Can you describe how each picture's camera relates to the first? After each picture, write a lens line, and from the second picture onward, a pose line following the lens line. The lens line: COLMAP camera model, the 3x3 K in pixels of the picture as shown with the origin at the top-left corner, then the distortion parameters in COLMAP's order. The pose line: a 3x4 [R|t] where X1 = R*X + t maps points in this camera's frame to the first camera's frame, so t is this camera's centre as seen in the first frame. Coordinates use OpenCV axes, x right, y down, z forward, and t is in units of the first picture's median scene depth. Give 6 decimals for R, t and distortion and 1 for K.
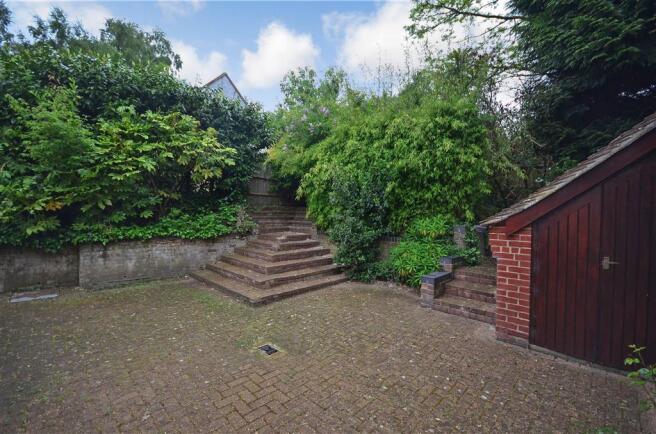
lens RADIAL K [[289.3, 0, 331.8], [0, 289.3, 216.8], [0, 0, 1]] dist [0.000911, -0.000294]
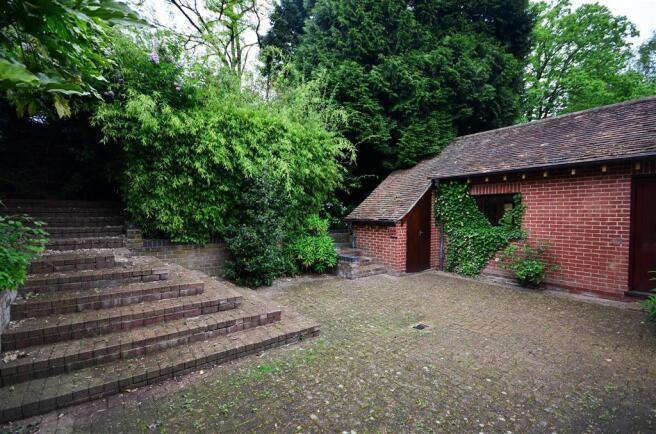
lens RADIAL K [[289.3, 0, 331.9], [0, 289.3, 215.6], [0, 0, 1]] dist [0.000911, -0.000294]
pose [[0.103300, -0.006359, 0.994630, -1.424912], [0.005881, 0.999966, 0.005782, -0.017953], [-0.994633, 0.005252, 0.103333, 1.209641]]
